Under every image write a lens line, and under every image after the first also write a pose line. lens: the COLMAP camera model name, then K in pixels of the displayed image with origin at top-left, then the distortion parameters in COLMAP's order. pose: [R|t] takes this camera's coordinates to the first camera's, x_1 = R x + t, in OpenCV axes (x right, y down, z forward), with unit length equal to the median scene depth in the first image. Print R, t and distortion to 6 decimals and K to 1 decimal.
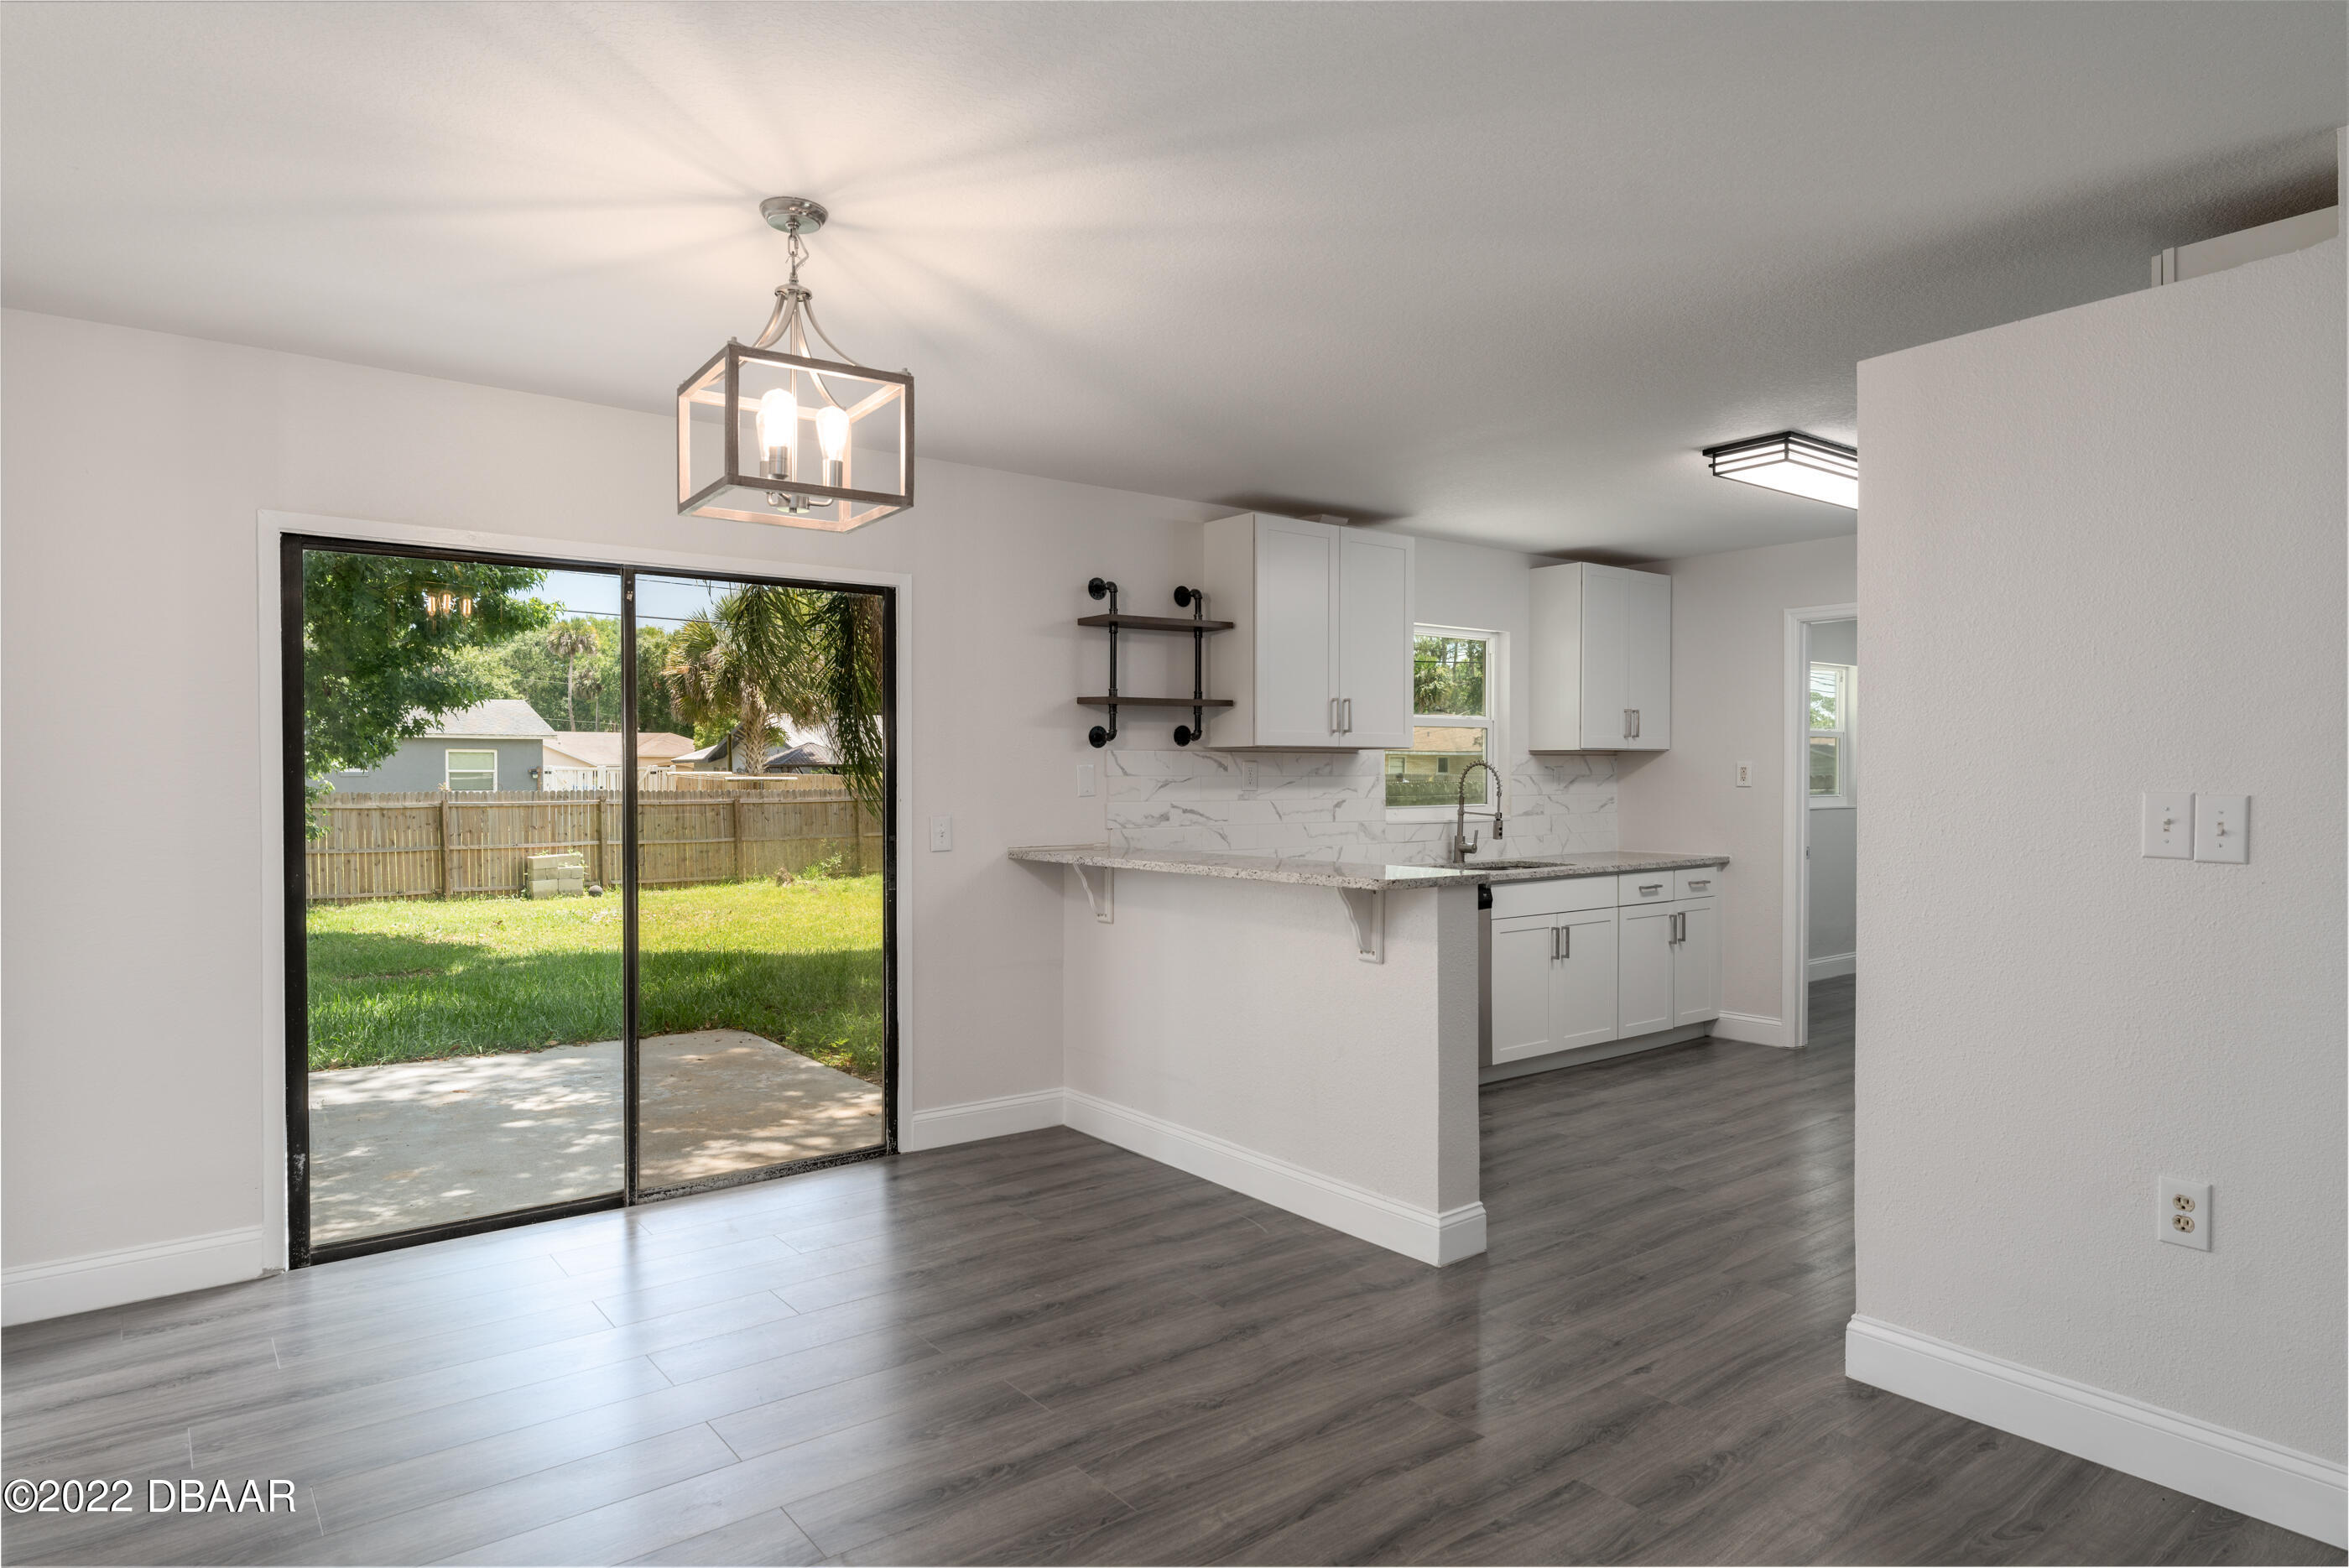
lens RADIAL K [[1345.5, 0, 1176.0], [0, 1345.5, 788.8], [0, 0, 1]] dist [-0.001732, 0.000054]
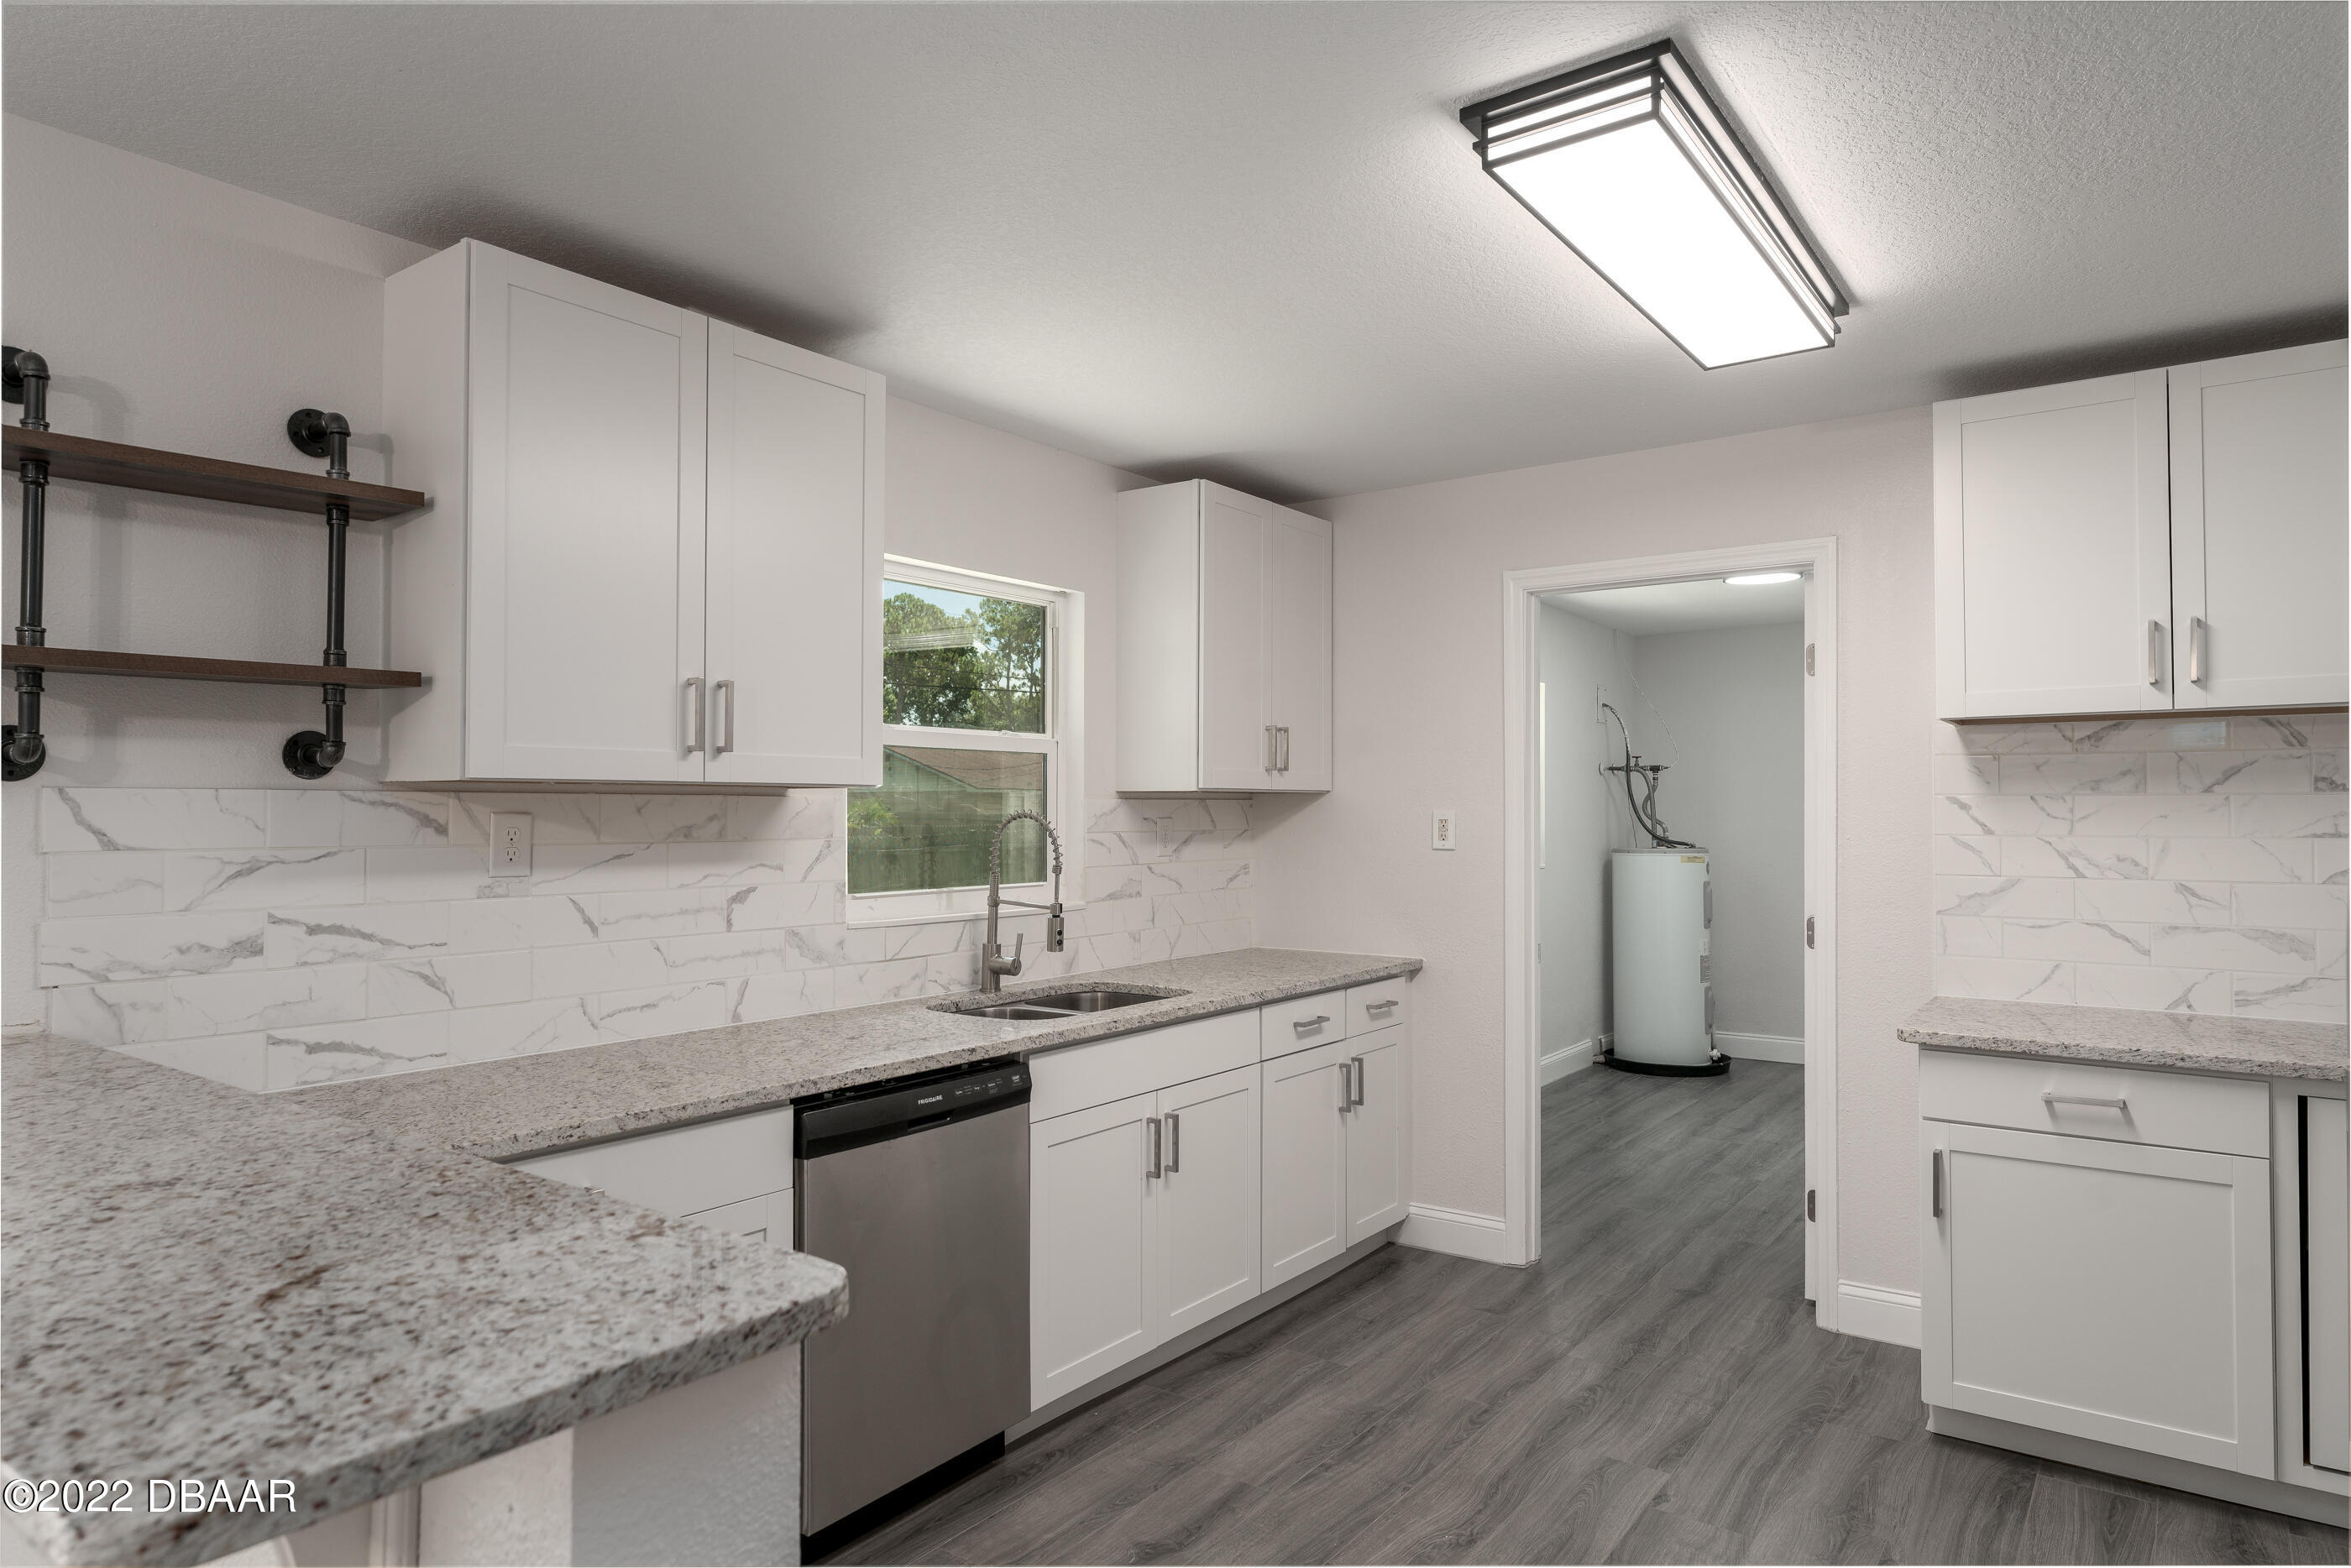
lens RADIAL K [[1376.8, 0, 1161.5], [0, 1376.8, 788.5], [0, 0, 1]] dist [-0.000040, -0.000201]
pose [[0.965731, 0.005232, 0.259492, 0.145961], [0.002215, 0.999594, -0.028399, -0.014694], [-0.259535, 0.028001, 0.965328, 0.478113]]
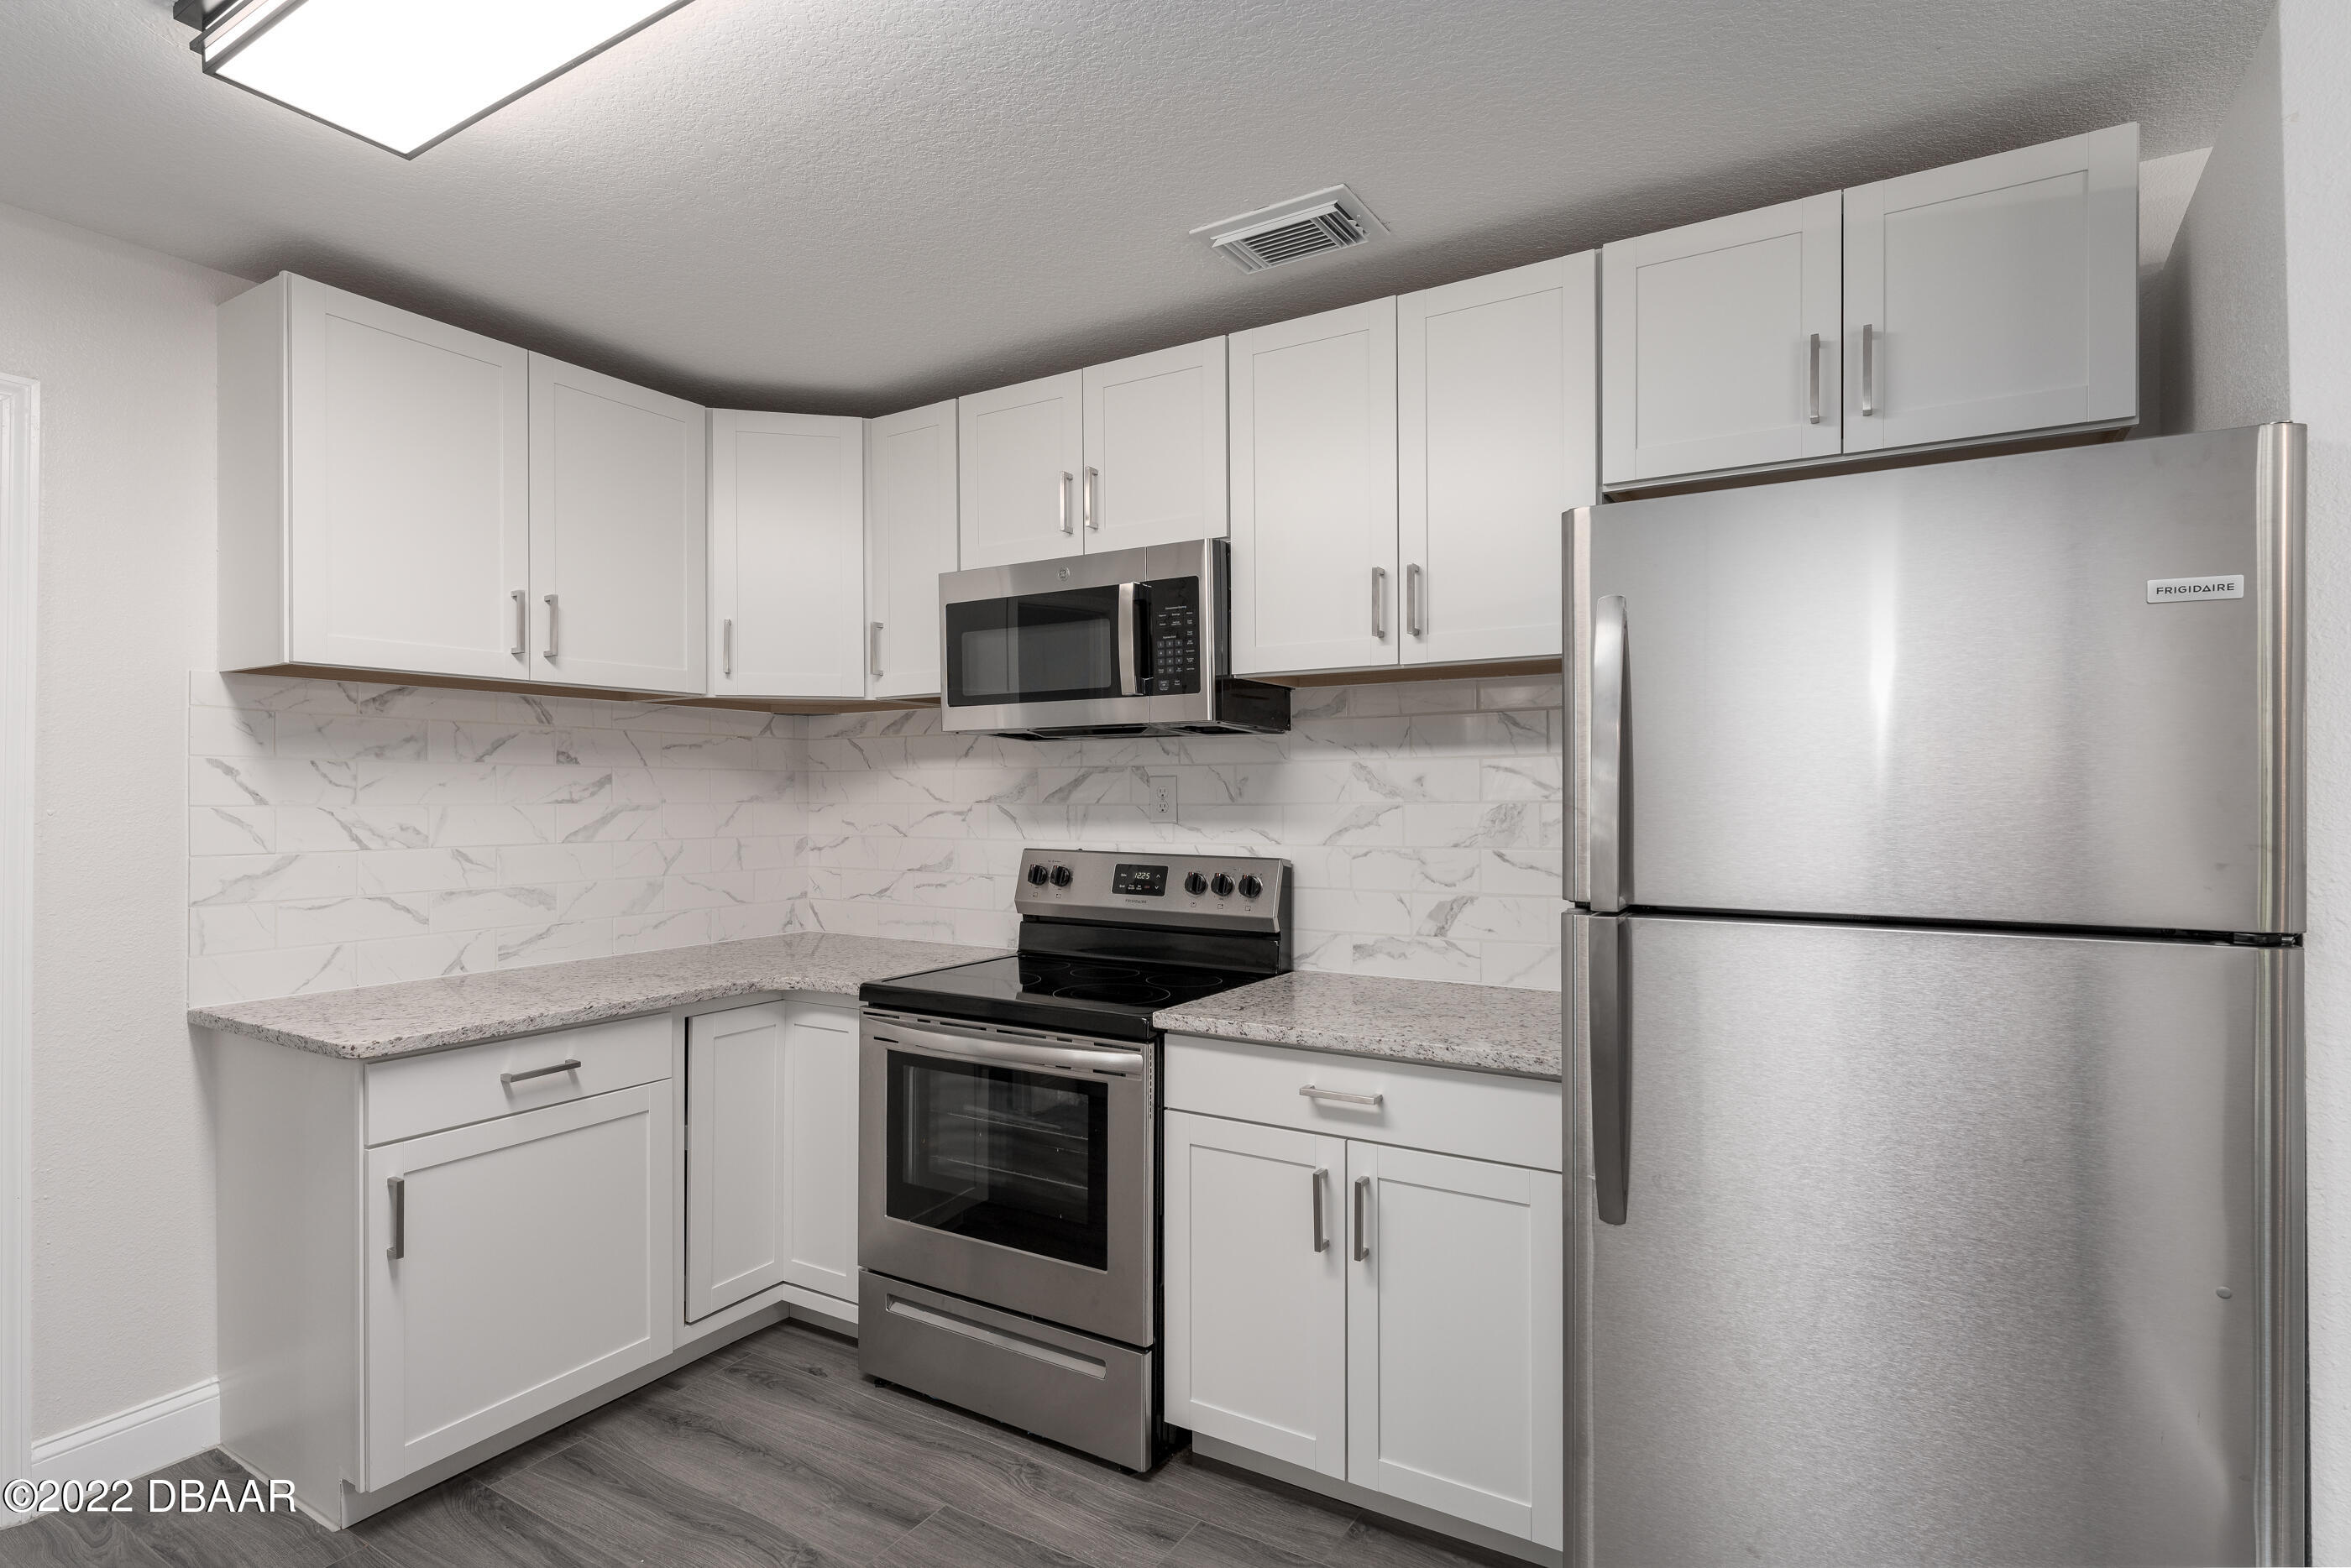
lens RADIAL K [[1129.0, 0, 1173.3], [0, 1129.0, 795.1], [0, 0, 1]] dist [0.000073, -0.000482]
pose [[-0.351443, 0.003302, 0.936204, 0.144745], [0.013081, 0.999913, 0.001383, -0.010537], [-0.936118, 0.012733, -0.351456, 0.806000]]
